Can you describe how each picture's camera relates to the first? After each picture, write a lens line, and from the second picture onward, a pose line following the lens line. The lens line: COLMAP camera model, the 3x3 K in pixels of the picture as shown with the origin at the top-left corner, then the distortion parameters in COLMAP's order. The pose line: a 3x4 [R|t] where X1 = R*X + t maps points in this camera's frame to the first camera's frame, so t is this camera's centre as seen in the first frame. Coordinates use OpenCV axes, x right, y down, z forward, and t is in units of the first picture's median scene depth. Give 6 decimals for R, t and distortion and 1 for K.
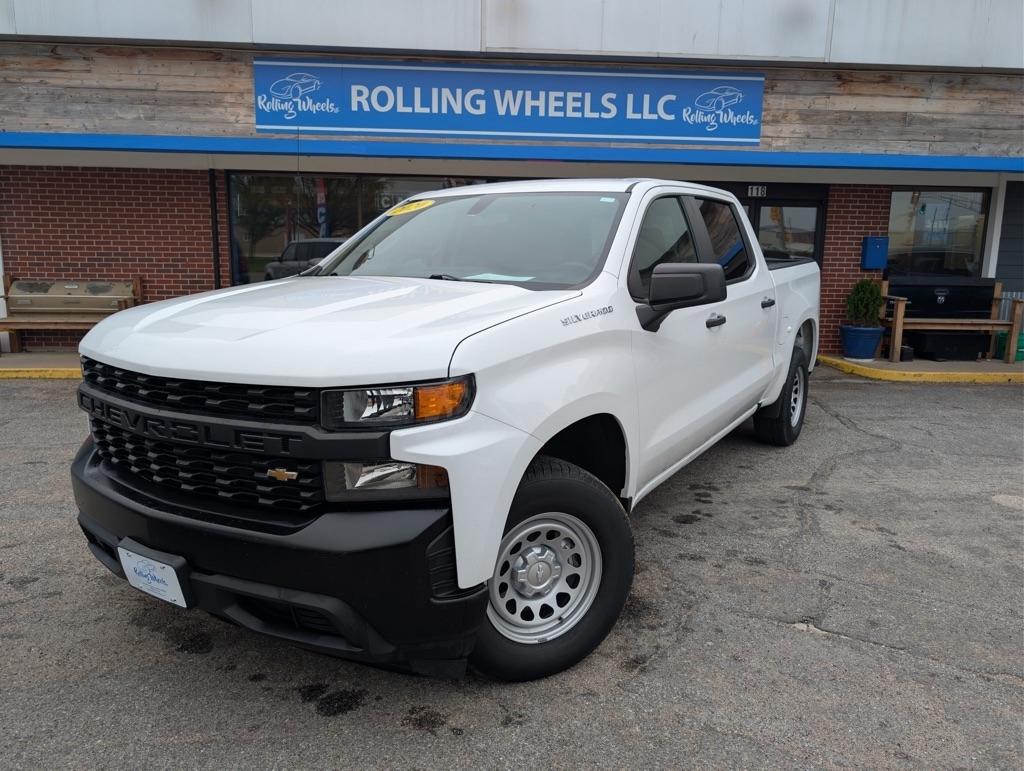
lens RADIAL K [[679.1, 0, 507.4], [0, 679.1, 374.7], [0, 0, 1]] dist [-0.000121, -0.002709]
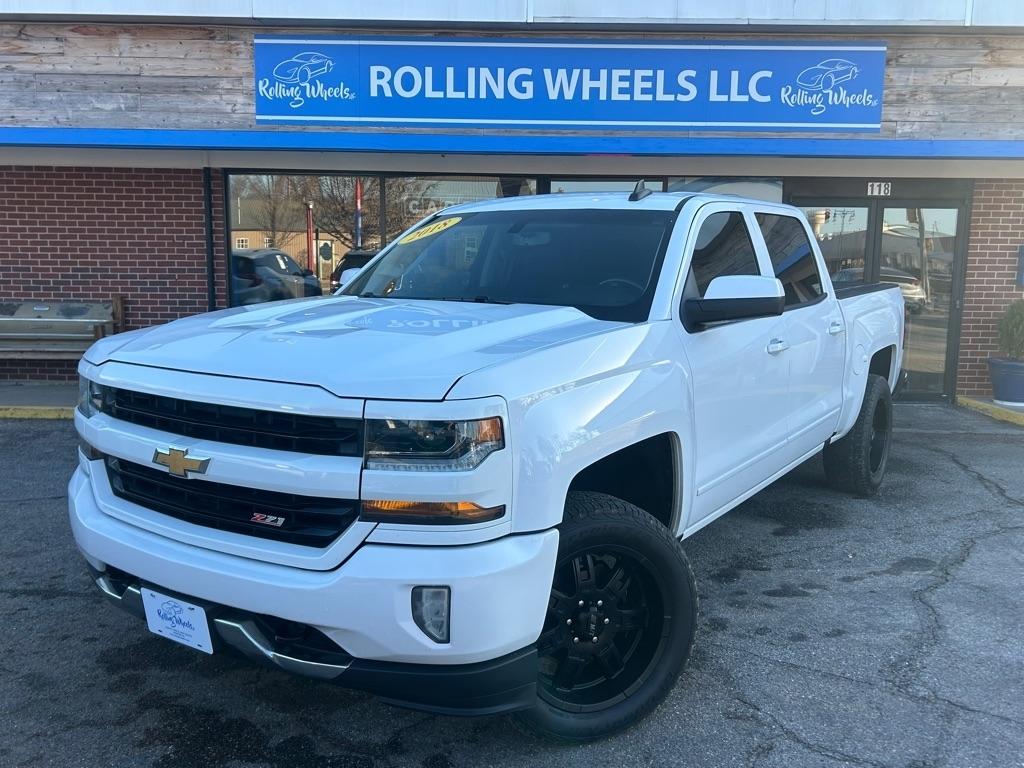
lens RADIAL K [[828.2, 0, 523.8], [0, 828.2, 389.2], [0, 0, 1]] dist [0.017732, -0.012578]
pose [[0.997847, 0.007890, -0.065105, 0.023859], [-0.009596, 0.999618, -0.025924, -0.010096], [0.064875, 0.026493, 0.997542, 0.017396]]
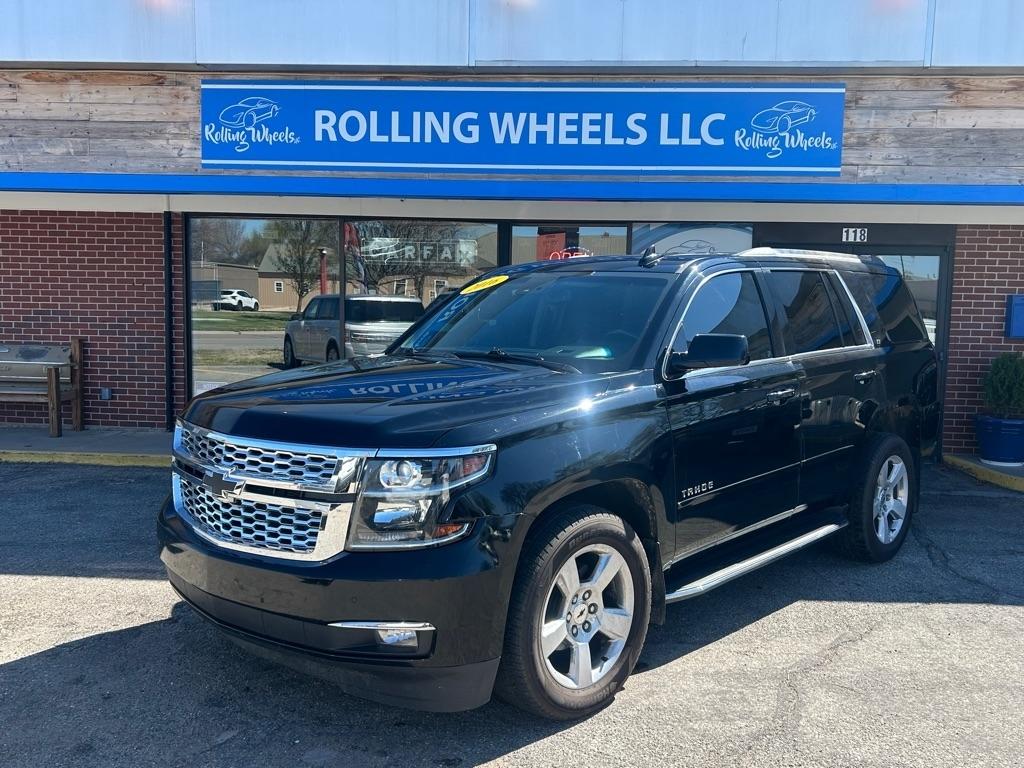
lens RADIAL K [[828.2, 0, 528.5], [0, 828.2, 396.9], [0, 0, 1]] dist [0.017732, -0.012578]
pose [[0.992857, 0.018221, -0.117915, 0.144673], [-0.027353, 0.996710, -0.076298, -0.014048], [0.116136, 0.078978, 0.990088, 0.068033]]
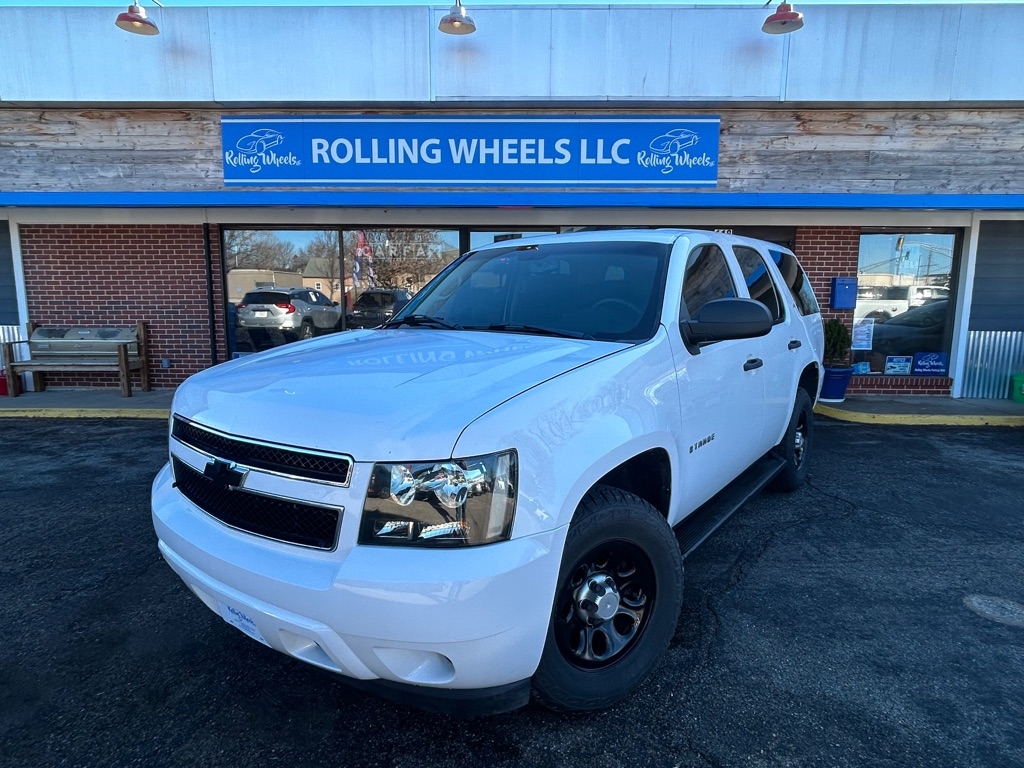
lens RADIAL K [[554.6, 0, 514.5], [0, 554.6, 382.0], [0, 0, 1]] dist [-0.014686, 0.004971]
pose [[0.997246, 0.000760, -0.074167, 0.139863], [-0.002779, 0.999628, -0.027125, -0.030445], [0.074119, 0.027257, 0.996877, 0.183977]]
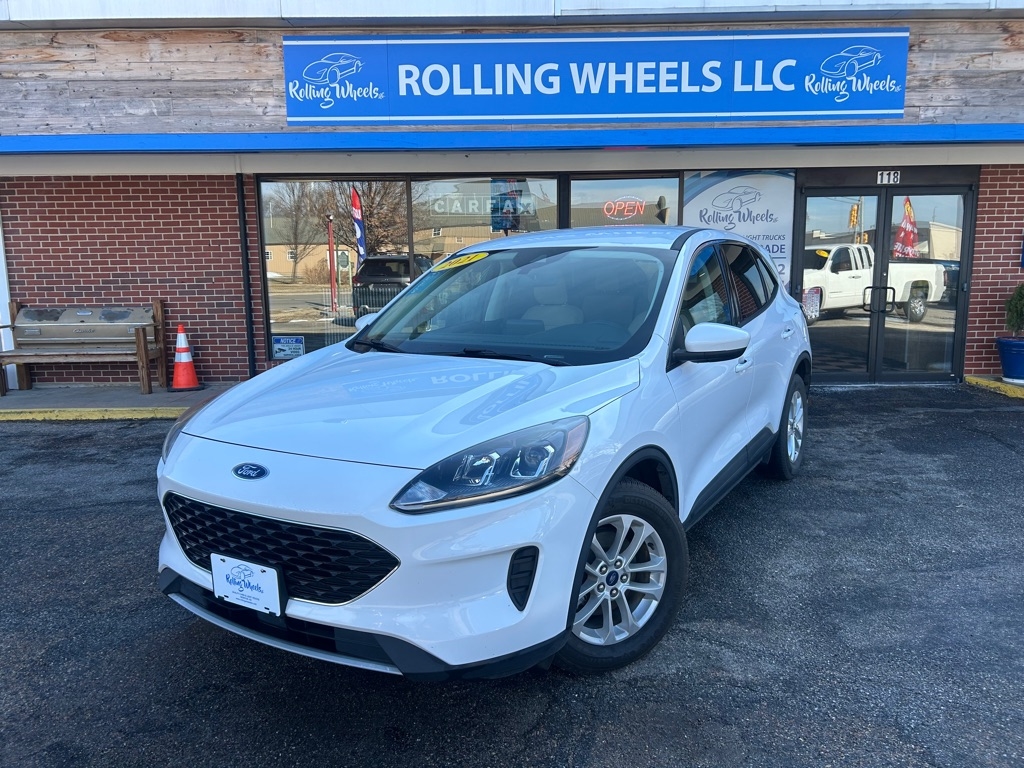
lens RADIAL K [[710.3, 0, 513.6], [0, 710.3, 385.0], [0, 0, 1]] dist [0.026946, -0.025649]
pose [[0.997771, -0.016408, -0.064687, -0.038091], [0.015564, 0.999787, -0.013531, -0.019124], [0.064895, 0.012494, 0.997814, 0.136940]]
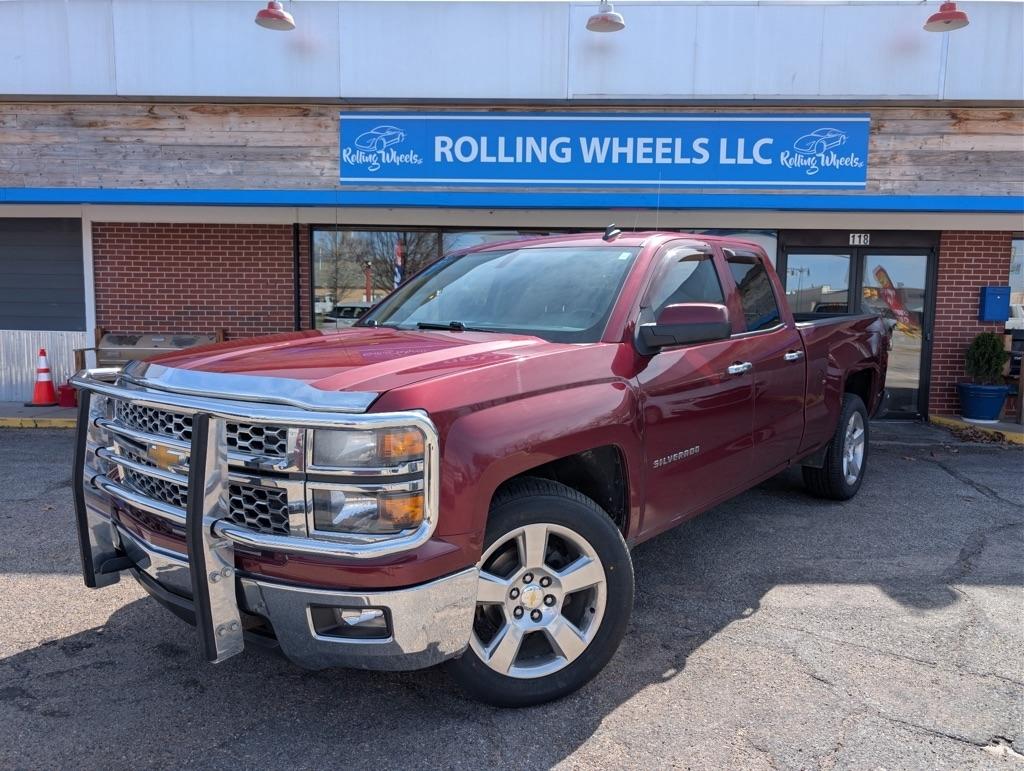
lens RADIAL K [[679.6, 0, 516.5], [0, 679.6, 385.9], [0, 0, 1]] dist [-0.000528, -0.000778]
pose [[0.995898, 0.007304, -0.090189, -0.019928], [-0.013838, 0.997306, -0.072043, 0.005563], [0.089420, 0.072995, 0.993316, 0.052729]]
